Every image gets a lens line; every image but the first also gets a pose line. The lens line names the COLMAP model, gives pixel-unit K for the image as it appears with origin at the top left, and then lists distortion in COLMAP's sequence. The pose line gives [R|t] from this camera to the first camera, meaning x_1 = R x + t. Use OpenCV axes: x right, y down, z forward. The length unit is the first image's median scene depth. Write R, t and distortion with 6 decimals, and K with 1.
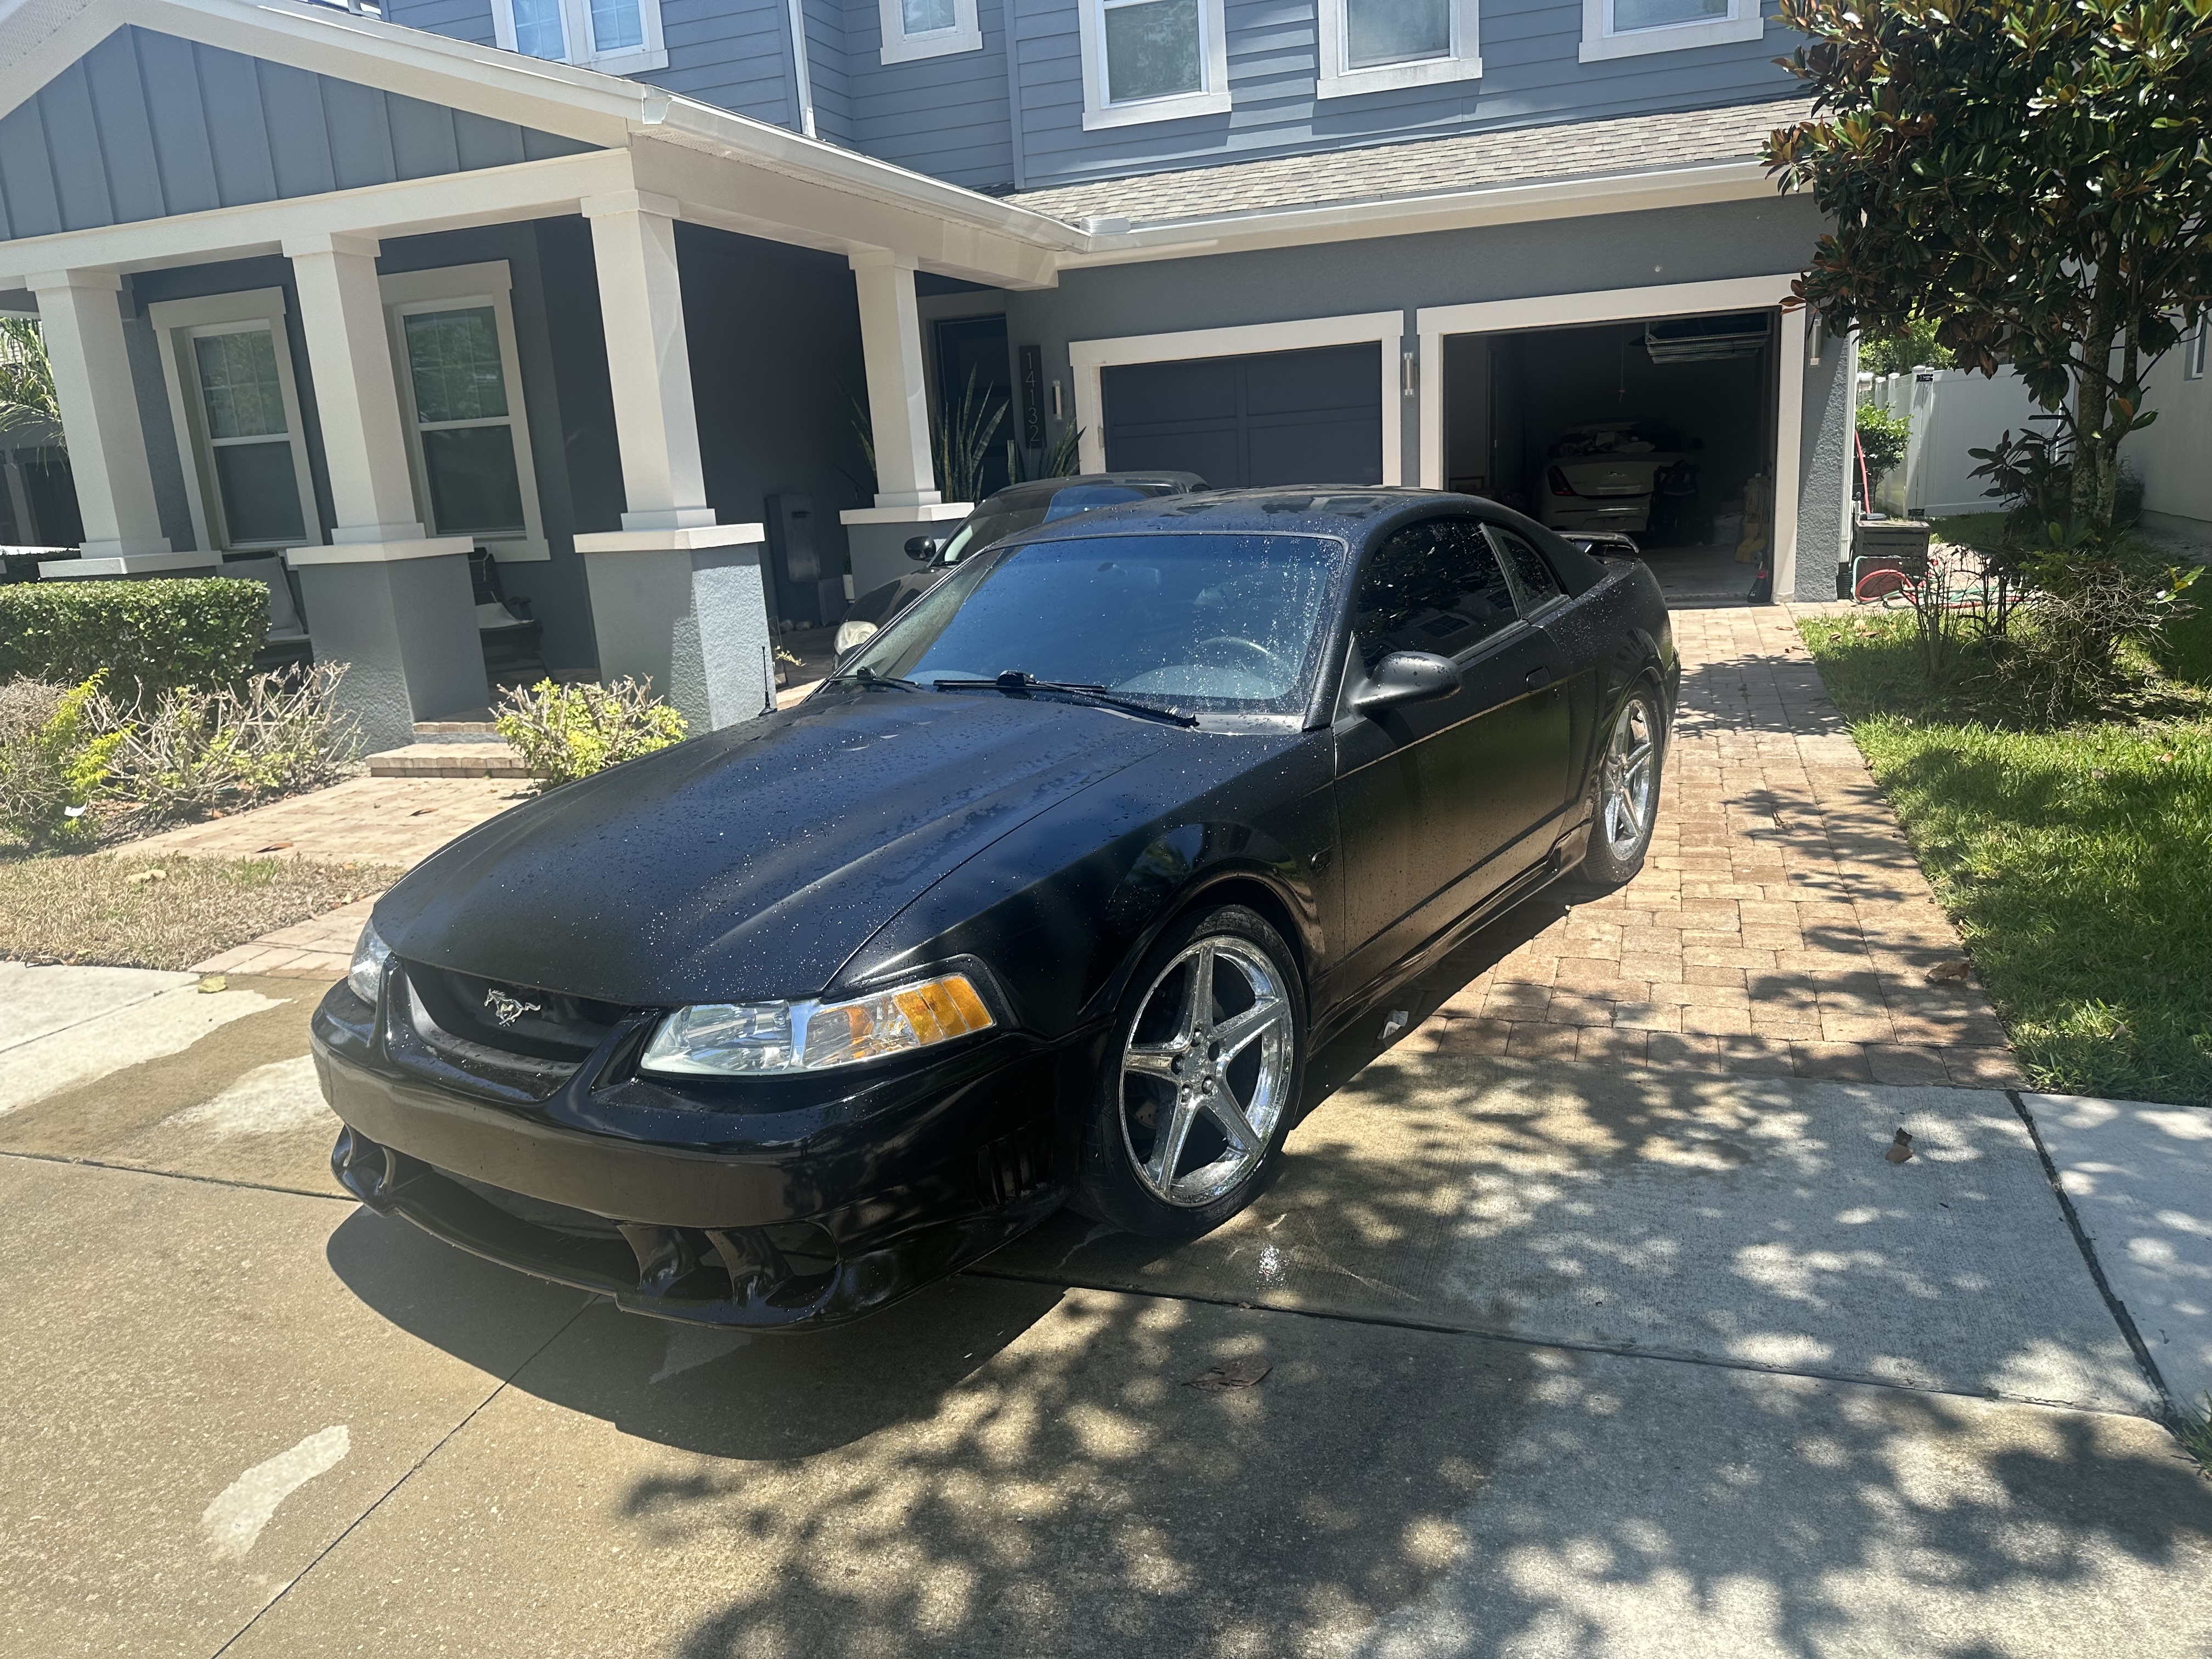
lens RADIAL K [[1557.1, 0, 1106.0], [0, 1557.1, 829.5], [0, 0, 1]] dist [0.003122, 0.004644]
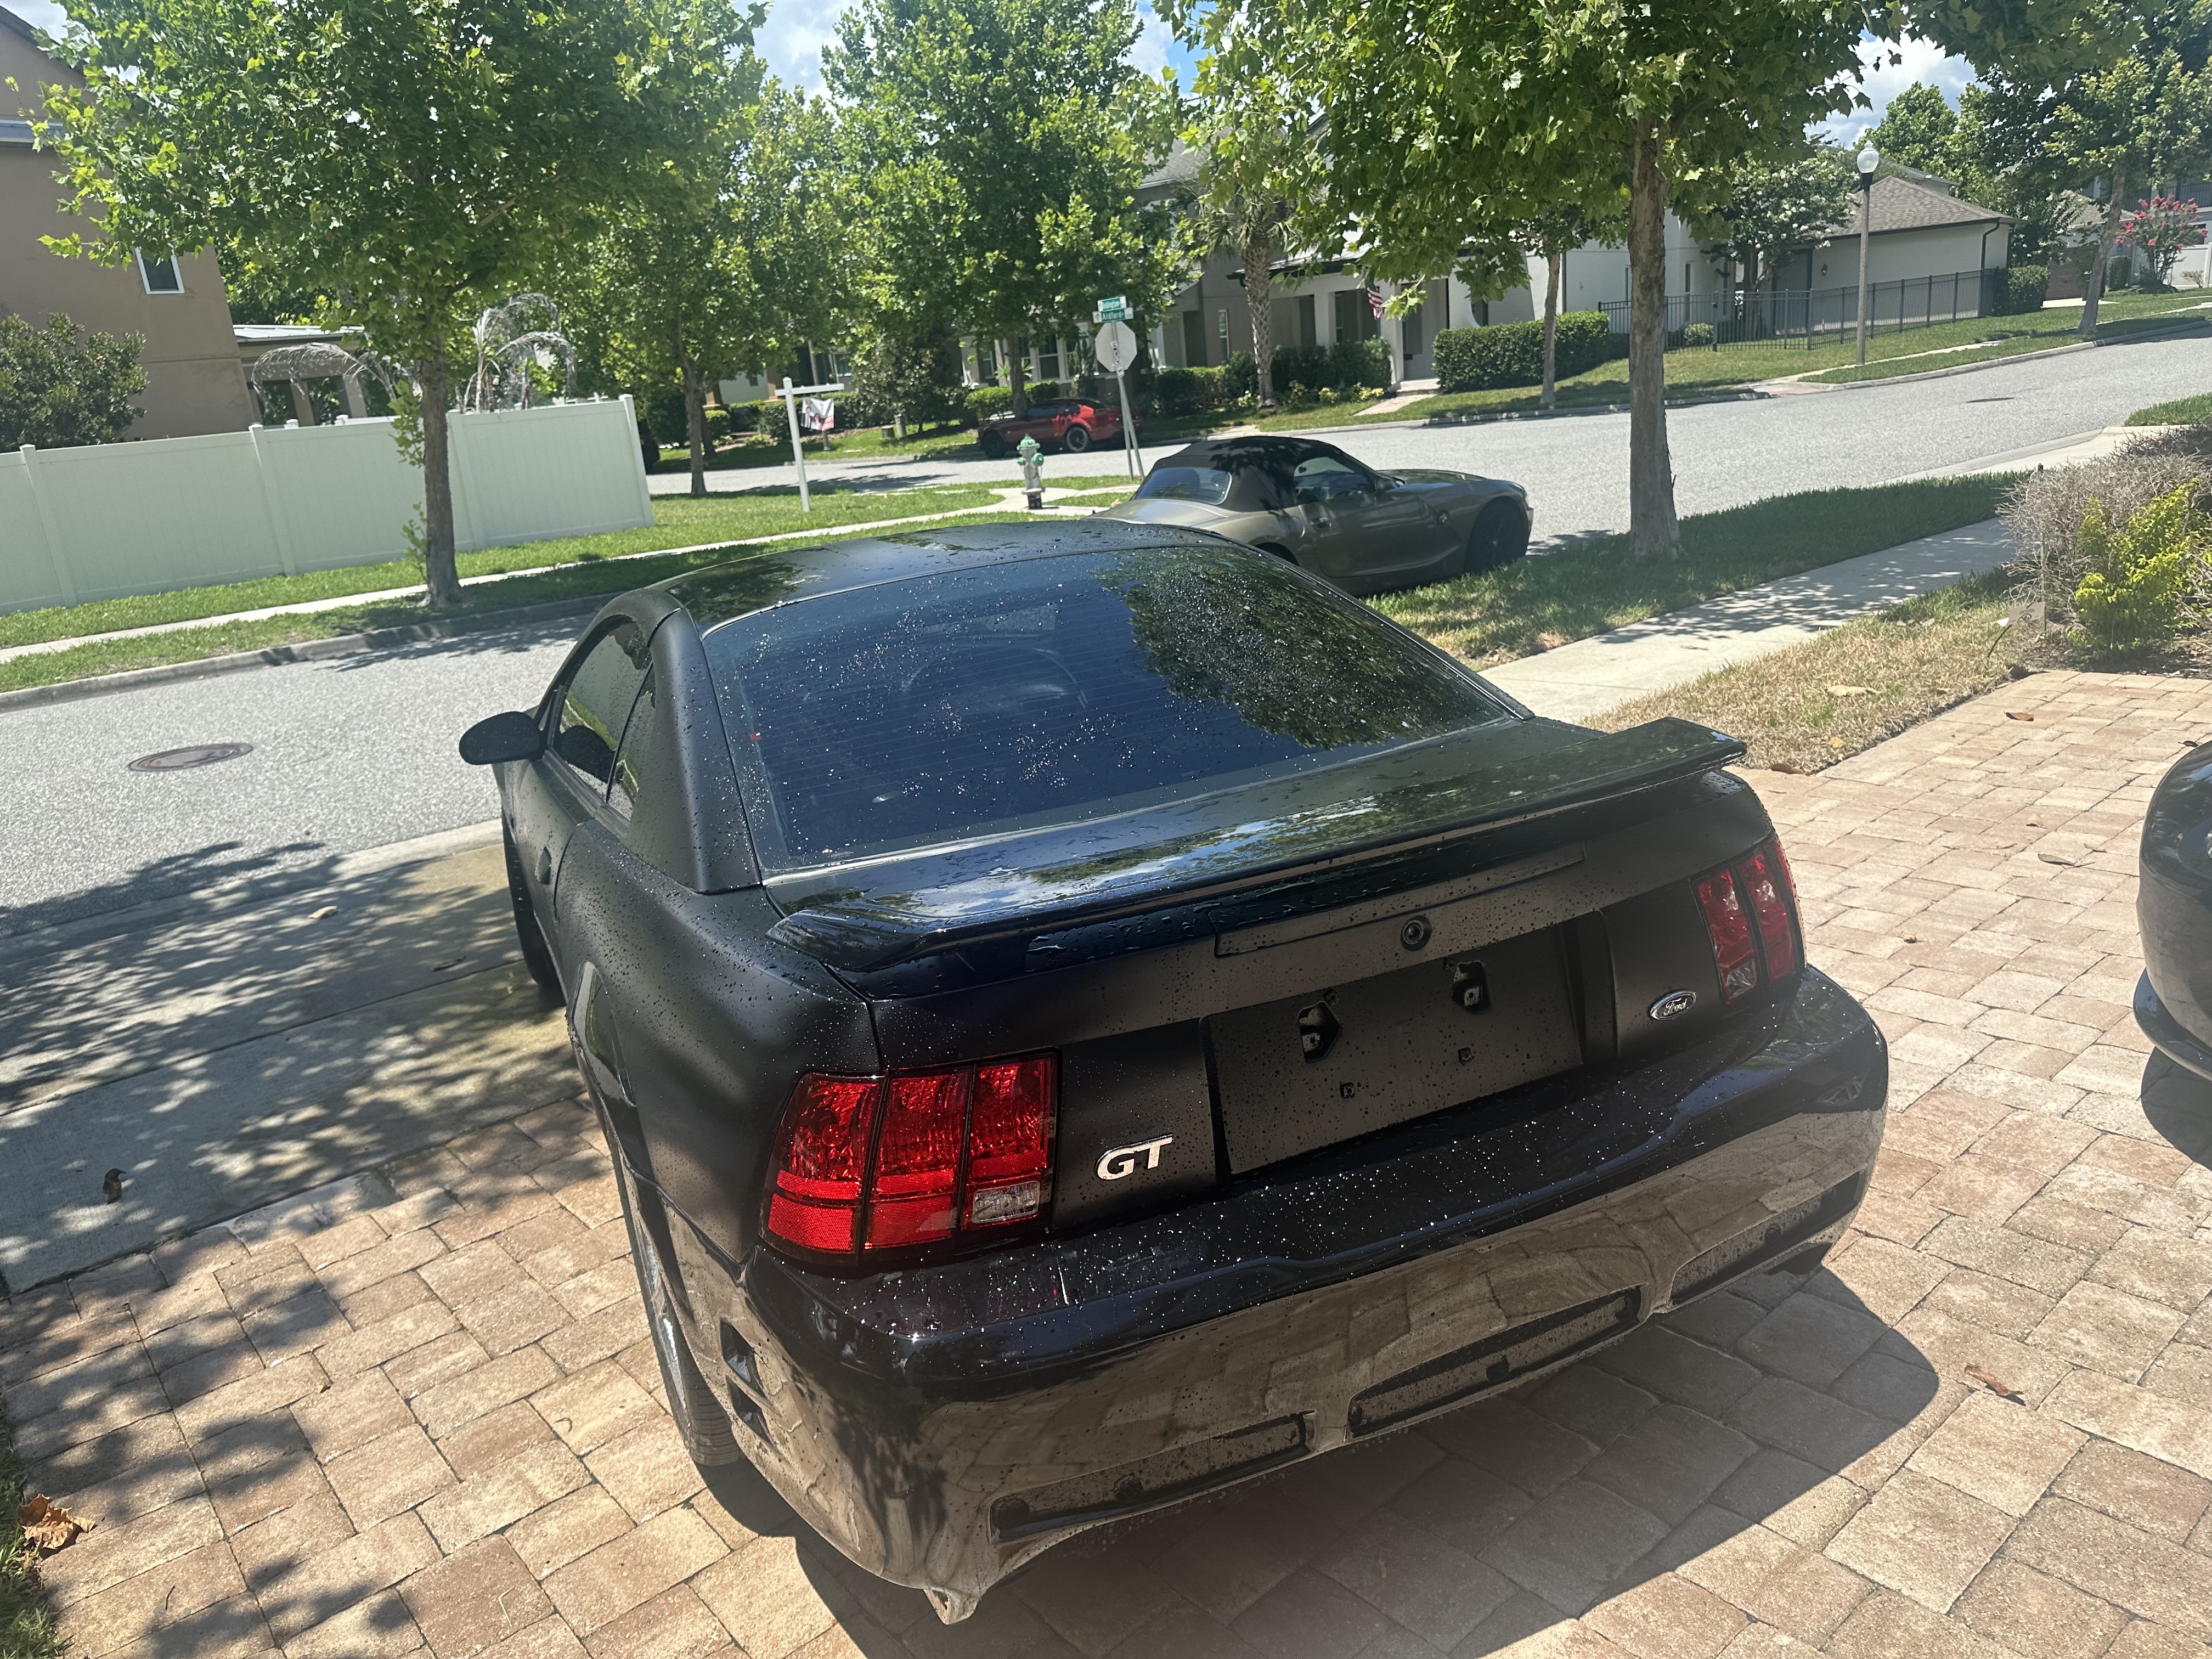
lens RADIAL K [[1557.1, 0, 1106.0], [0, 1557.1, 829.5], [0, 0, 1]] dist [0.003122, 0.004644]
pose [[-0.499363, 0.333372, -0.799687, 0.813782], [-0.071610, 0.903968, 0.421561, -0.491673], [0.863428, 0.267778, -0.427536, 1.703580]]
